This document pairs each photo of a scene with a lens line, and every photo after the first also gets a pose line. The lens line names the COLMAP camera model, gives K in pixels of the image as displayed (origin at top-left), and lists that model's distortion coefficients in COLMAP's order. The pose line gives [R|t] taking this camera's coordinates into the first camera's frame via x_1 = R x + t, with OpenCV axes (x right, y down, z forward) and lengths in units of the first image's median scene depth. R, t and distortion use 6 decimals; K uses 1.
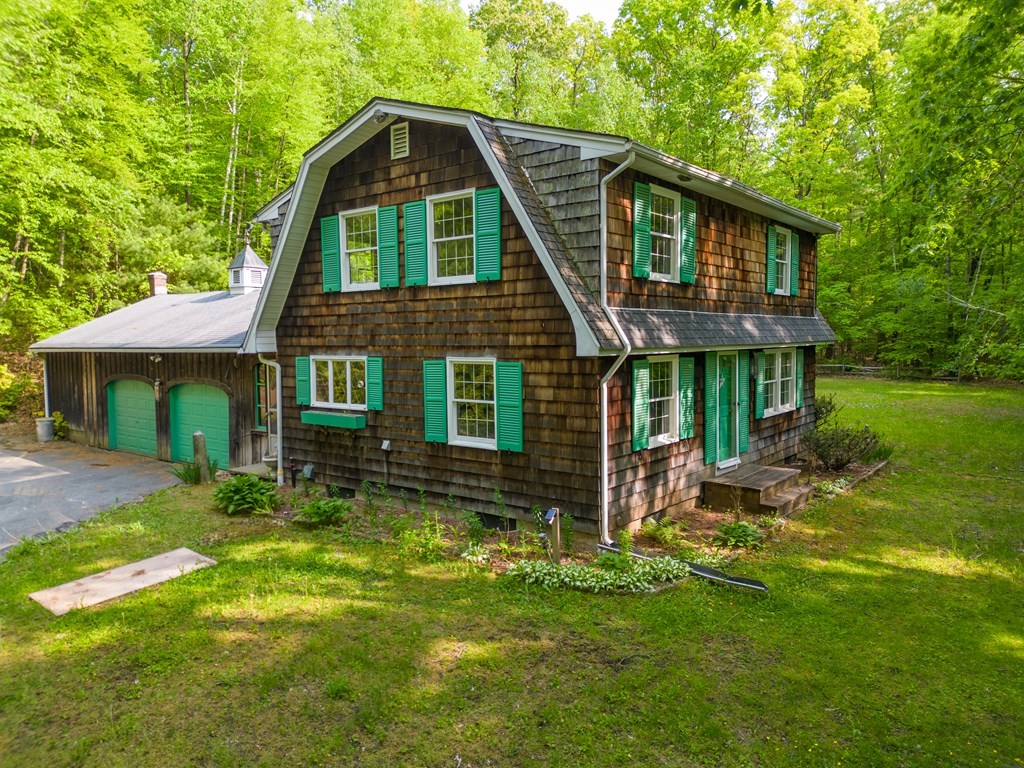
lens RADIAL K [[715.7, 0, 512.0], [0, 715.7, 384.0], [0, 0, 1]] dist [0.104603, -0.118894]
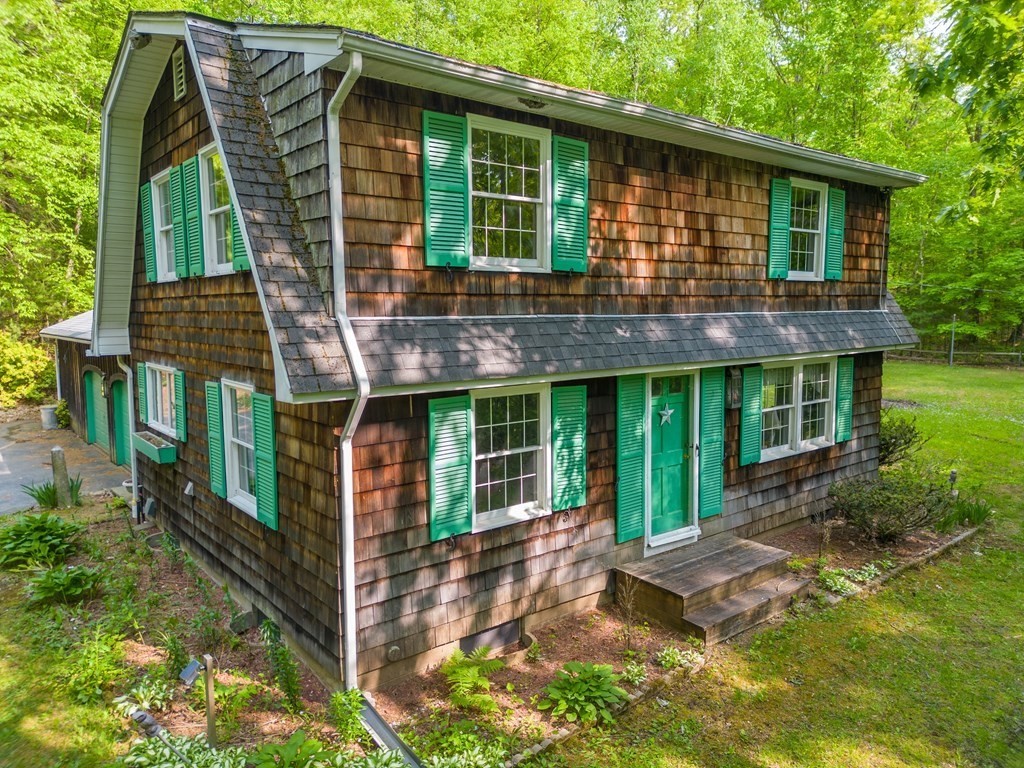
lens RADIAL K [[715.7, 0, 512.0], [0, 715.7, 384.0], [0, 0, 1]] dist [0.104603, -0.118894]
pose [[0.975400, 0.026384, -0.218859, 0.334562], [-0.017417, 0.998932, 0.042803, -0.065886], [0.219755, -0.037938, 0.974817, 0.356438]]
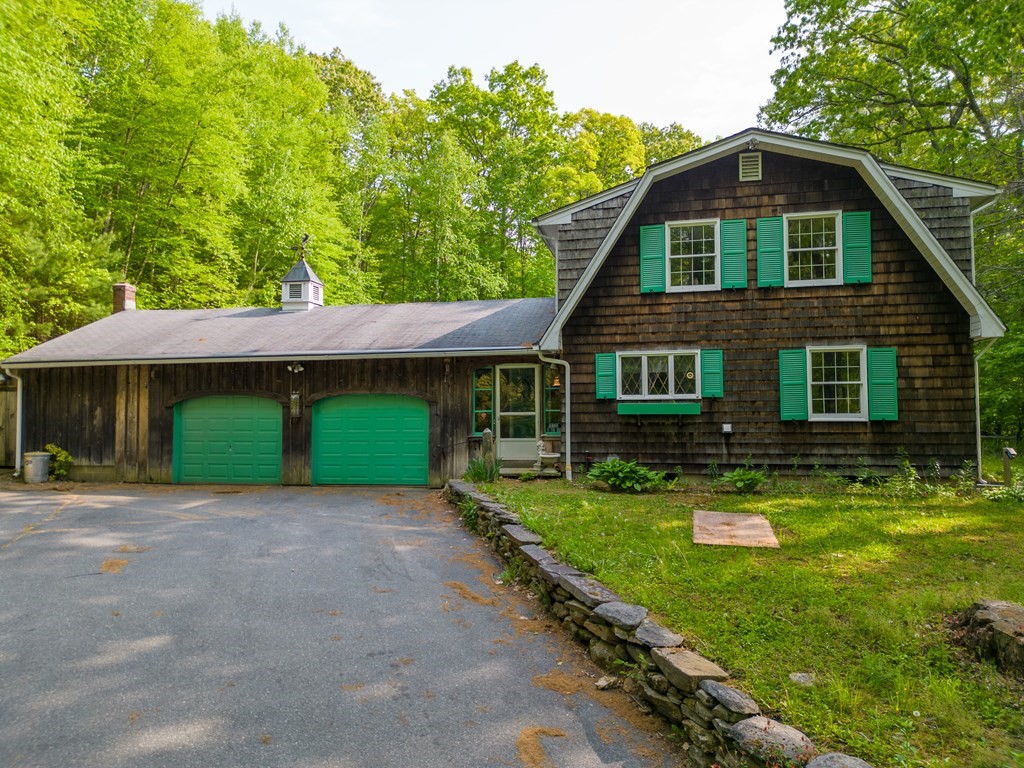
lens RADIAL K [[715.7, 0, 512.0], [0, 715.7, 384.0], [0, 0, 1]] dist [0.104603, -0.118894]
pose [[0.889316, 0.022120, 0.456757, -1.041572], [0.027799, 0.994367, -0.102281, 0.129243], [-0.456447, 0.103658, 0.883692, 0.164484]]
